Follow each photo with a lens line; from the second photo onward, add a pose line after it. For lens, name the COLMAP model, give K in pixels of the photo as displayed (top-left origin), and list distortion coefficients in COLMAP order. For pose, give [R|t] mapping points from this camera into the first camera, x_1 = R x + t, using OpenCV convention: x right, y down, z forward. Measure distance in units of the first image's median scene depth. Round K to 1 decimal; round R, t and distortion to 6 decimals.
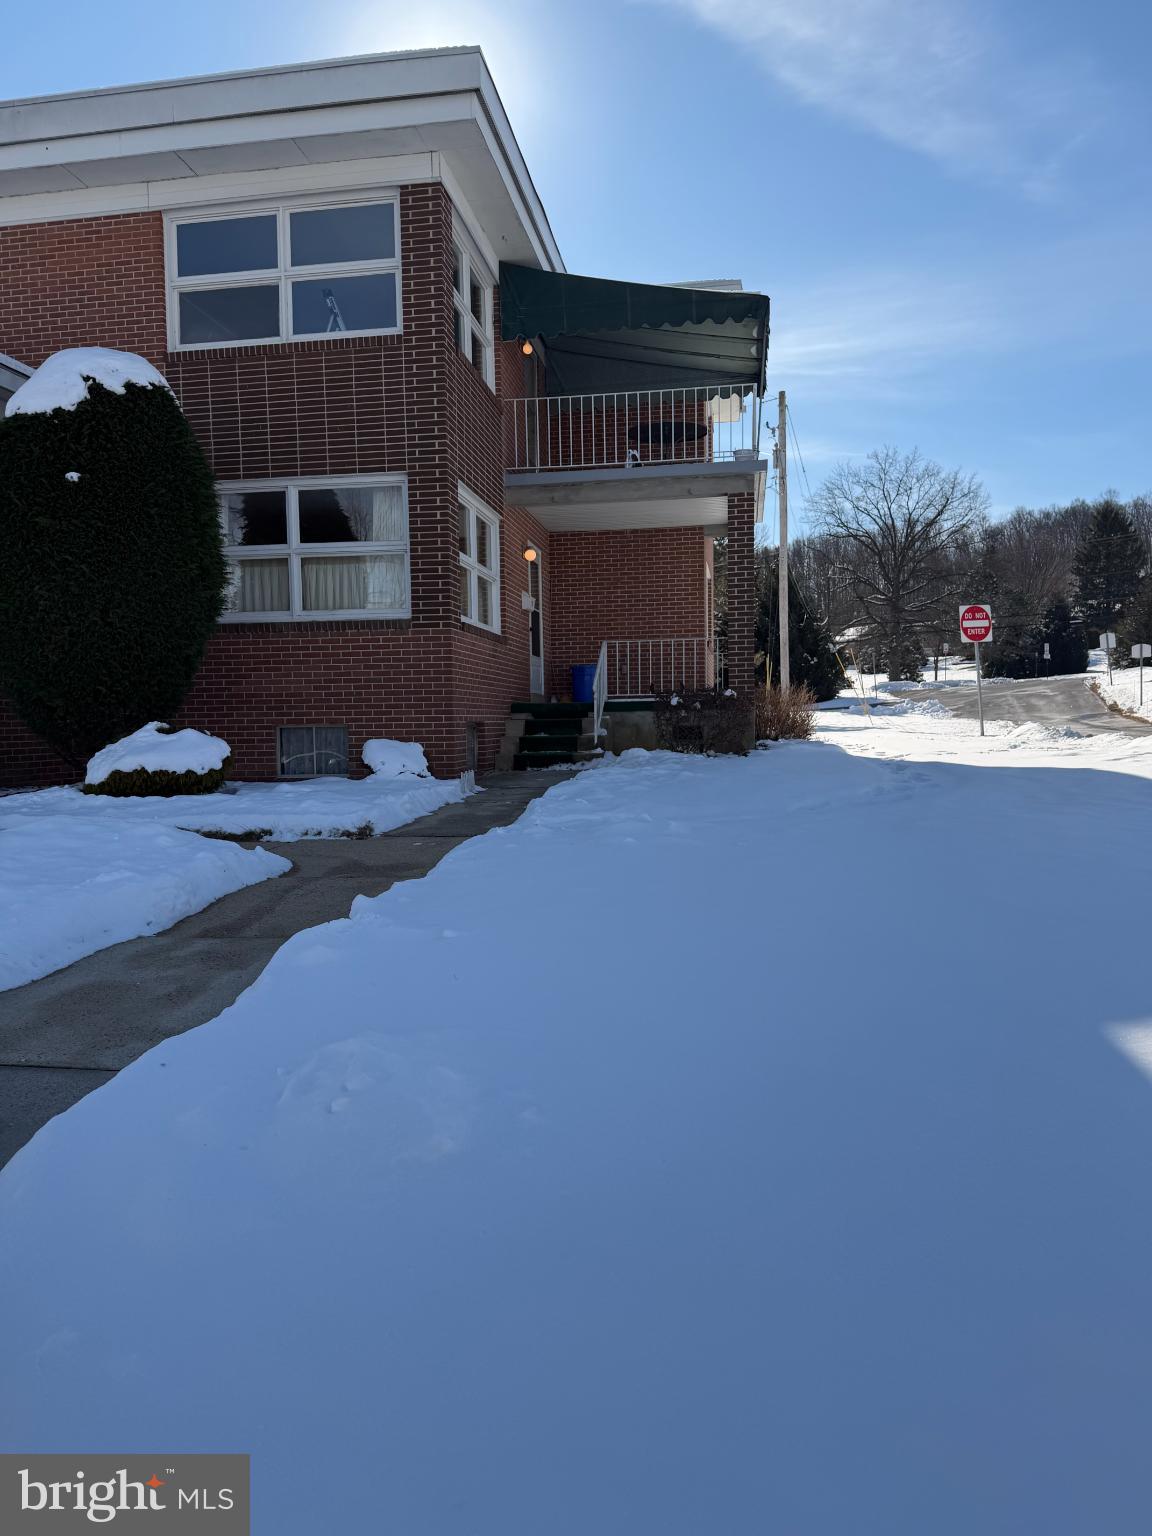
lens RADIAL K [[1088.1, 0, 572.0], [0, 1088.1, 793.6], [0, 0, 1]] dist [0.045001, -0.068088]
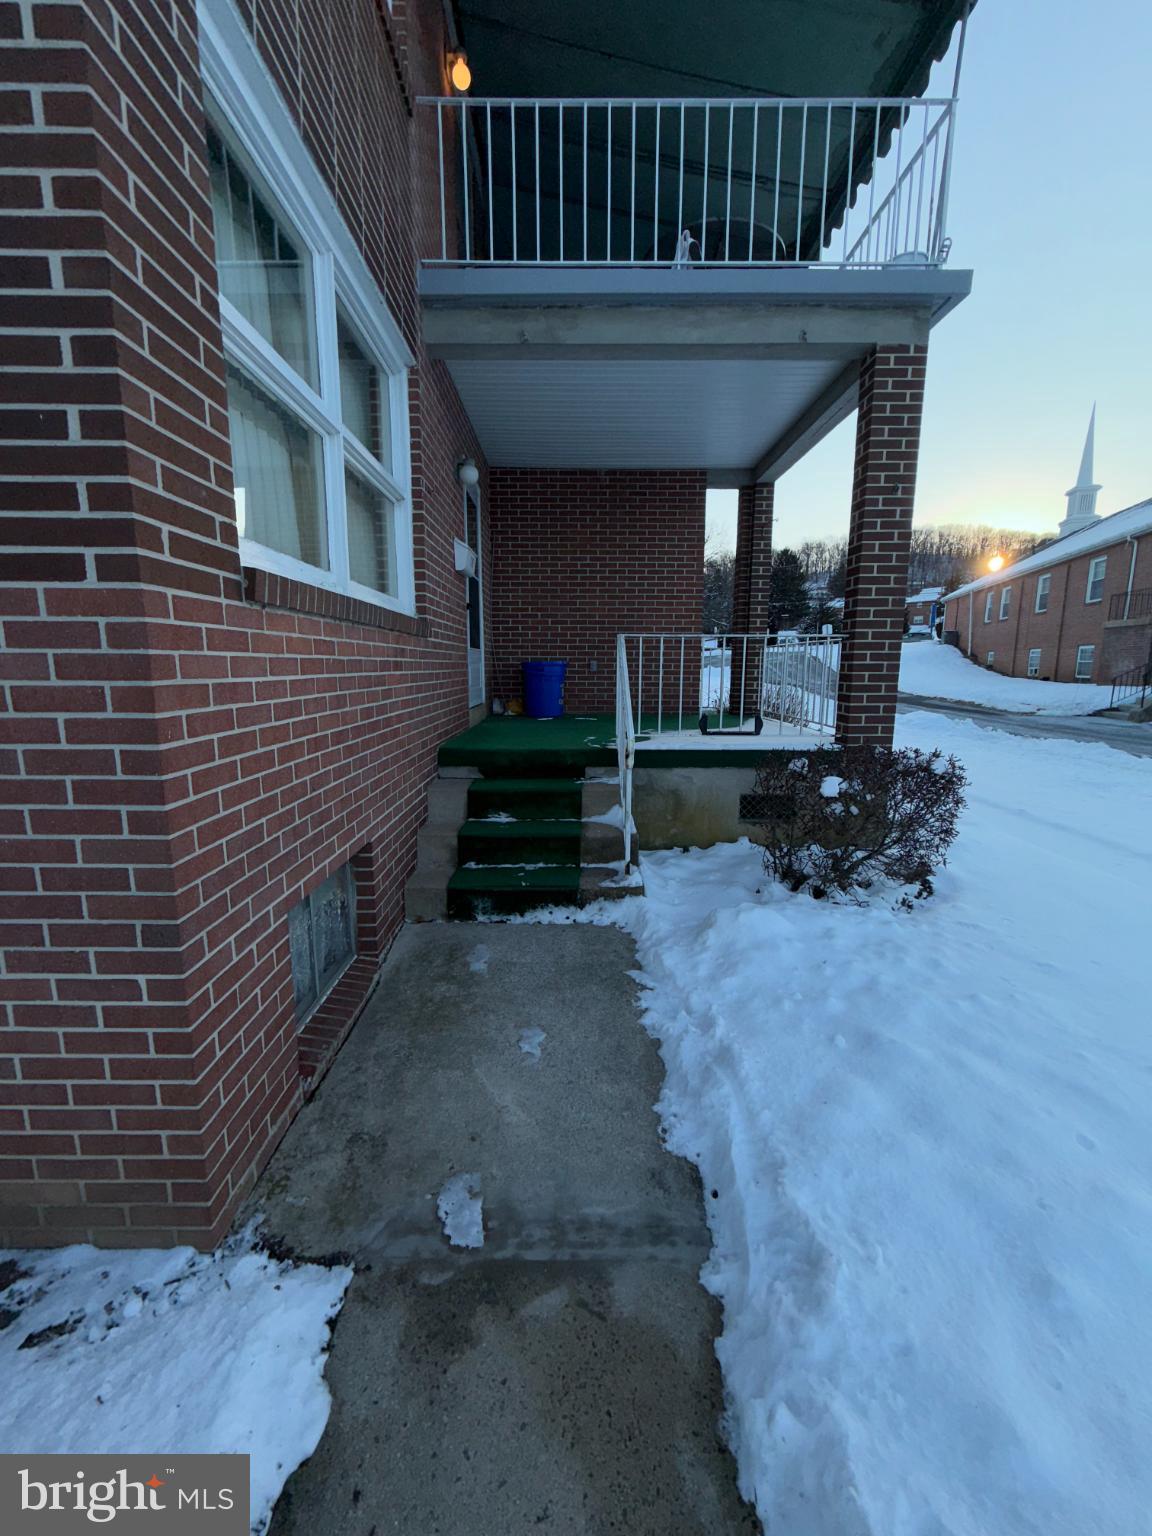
lens RADIAL K [[617.4, 0, 578.1], [0, 617.4, 766.9], [0, 0, 1]] dist [-0.007835, 0.001026]
pose [[0.985400, -0.008045, 0.170063, -0.048626], [-0.008794, 0.995145, 0.098031, -0.125767], [-0.170026, -0.098095, 0.980545, 0.842150]]
